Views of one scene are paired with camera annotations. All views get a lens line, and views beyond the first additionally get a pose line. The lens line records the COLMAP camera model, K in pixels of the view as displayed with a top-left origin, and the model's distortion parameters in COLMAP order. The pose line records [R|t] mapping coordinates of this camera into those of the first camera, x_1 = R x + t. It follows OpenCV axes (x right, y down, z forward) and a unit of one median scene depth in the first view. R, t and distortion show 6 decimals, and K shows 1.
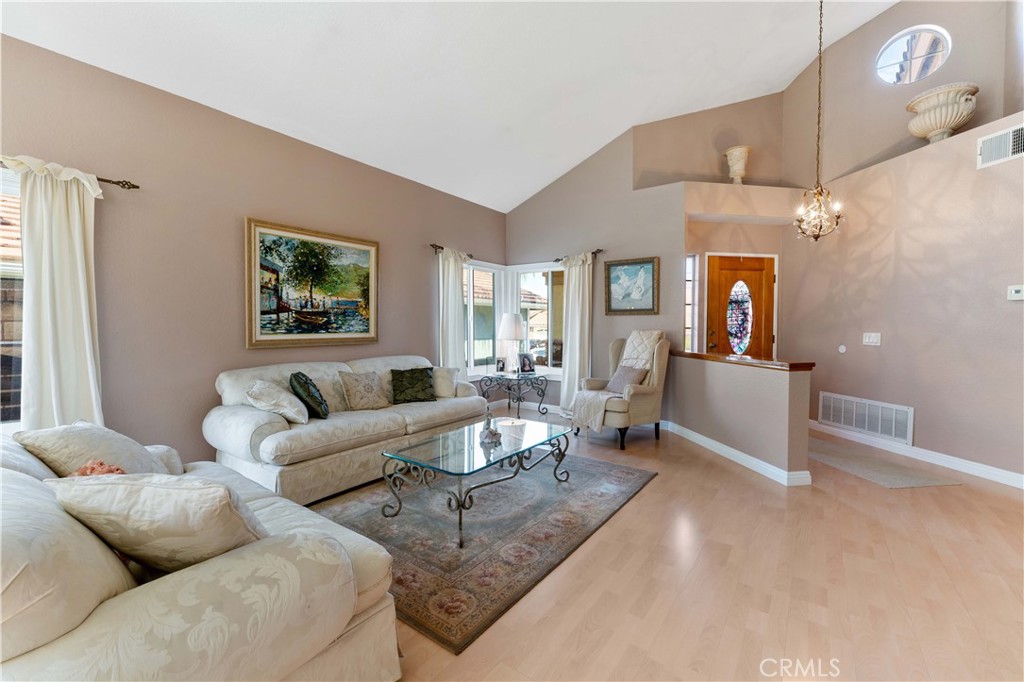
lens RADIAL K [[420.8, 0, 512.0], [0, 420.8, 341.0], [0, 0, 1]] dist [-0.002078, -0.000123]
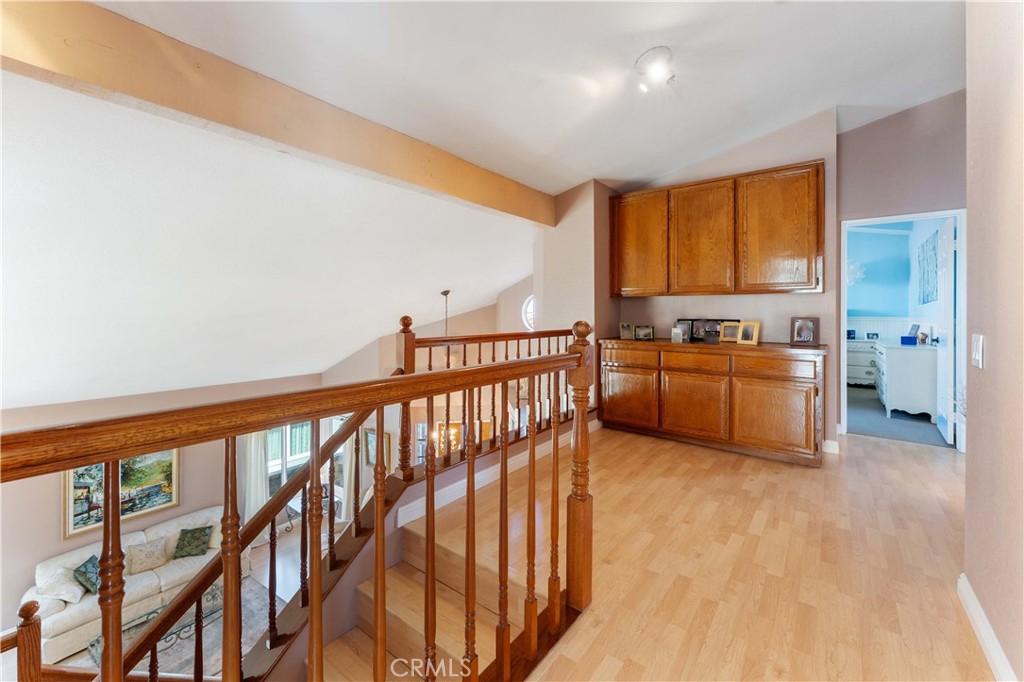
lens RADIAL K [[412.6, 0, 513.5], [0, 412.6, 315.7], [0, 0, 1]] dist [0.001494, 0.000149]
pose [[0.999634, -0.002829, -0.026913, 1.011044], [0.001831, 0.999313, -0.037007, -0.685615], [0.026999, 0.036944, 0.998953, -0.514622]]
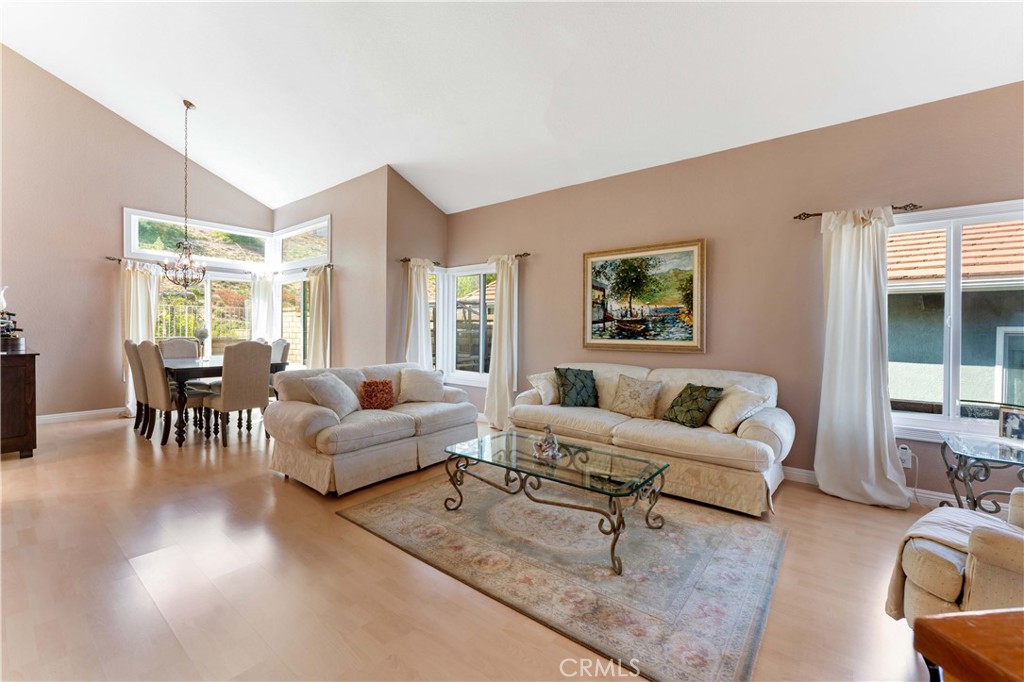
lens RADIAL K [[421.6, 0, 512.0], [0, 421.6, 341.0], [0, 0, 1]] dist [-0.001047, -0.000024]
pose [[-0.040114, 0.020774, -0.998979, 0.638842], [-0.046343, 0.998669, 0.022628, -0.024031], [0.998120, 0.047204, -0.039098, 0.704452]]
